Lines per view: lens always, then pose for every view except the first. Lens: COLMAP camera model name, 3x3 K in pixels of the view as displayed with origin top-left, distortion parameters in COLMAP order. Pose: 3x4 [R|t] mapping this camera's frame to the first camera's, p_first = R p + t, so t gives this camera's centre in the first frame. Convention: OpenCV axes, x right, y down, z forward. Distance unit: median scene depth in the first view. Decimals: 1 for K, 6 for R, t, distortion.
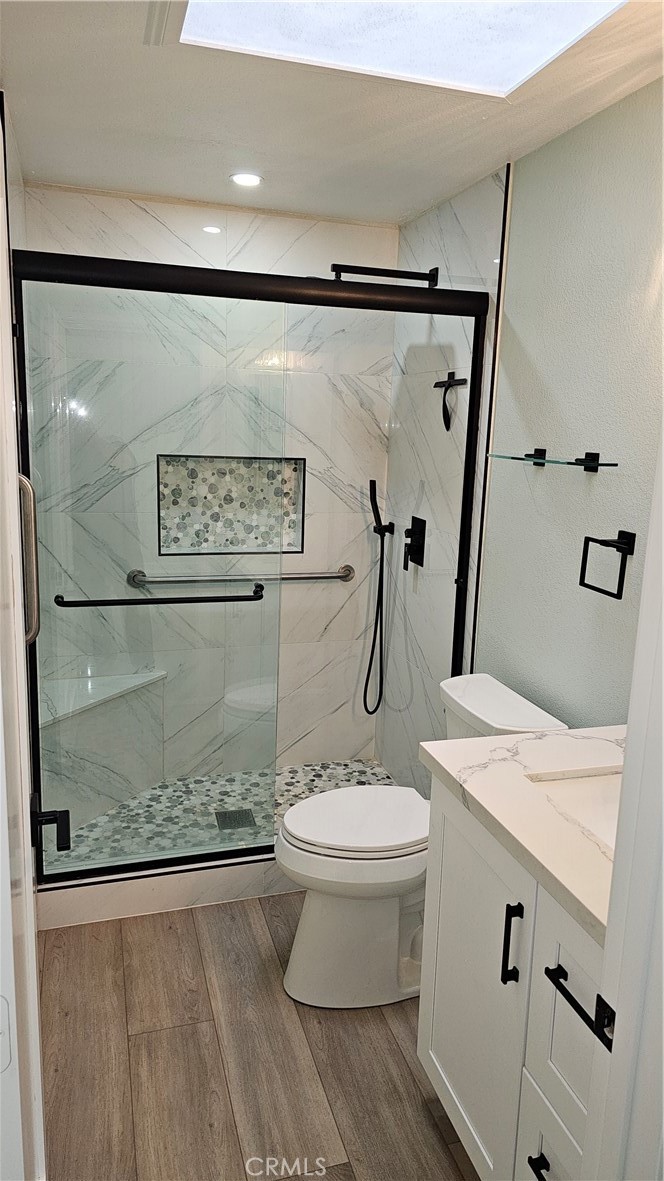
lens RADIAL K [[807.6, 0, 333.4], [0, 807.6, 591.1], [0, 0, 1]] dist [0.039460, -0.003483]
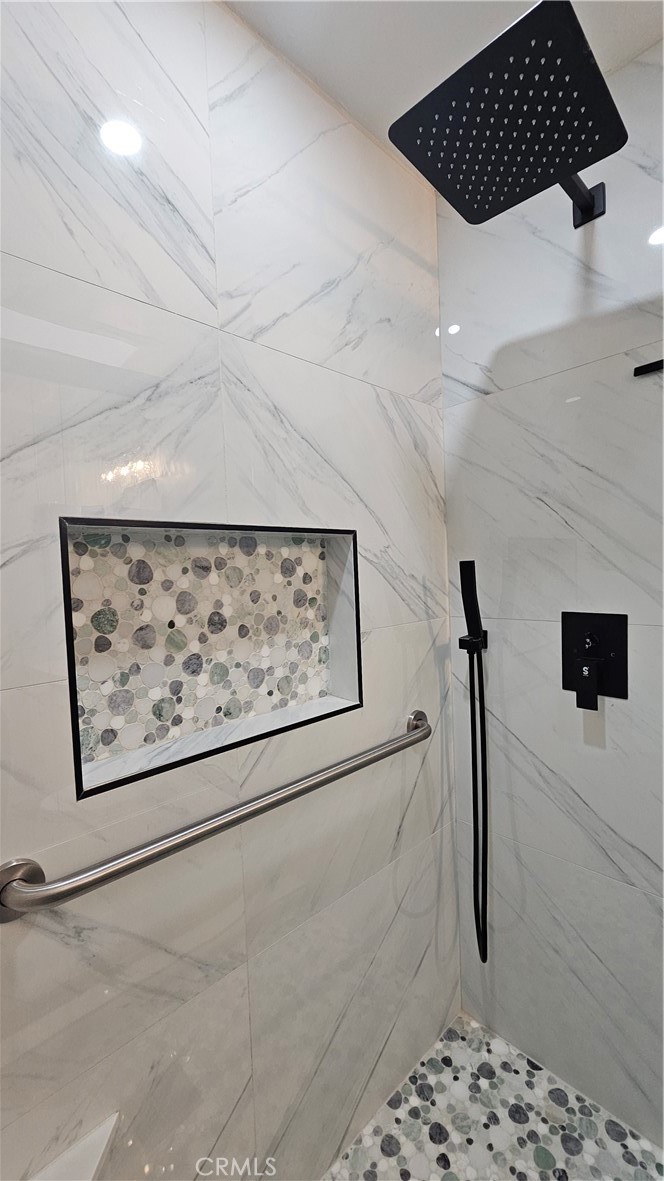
lens RADIAL K [[490.4, 0, 330.3], [0, 490.4, 588.3], [0, 0, 1]] dist [-0.002979, -0.000175]
pose [[0.882601, -0.080370, 0.463202, -0.201343], [0.152329, 0.981013, -0.120037, -0.088526], [-0.444759, 0.176504, 0.878086, 0.714314]]
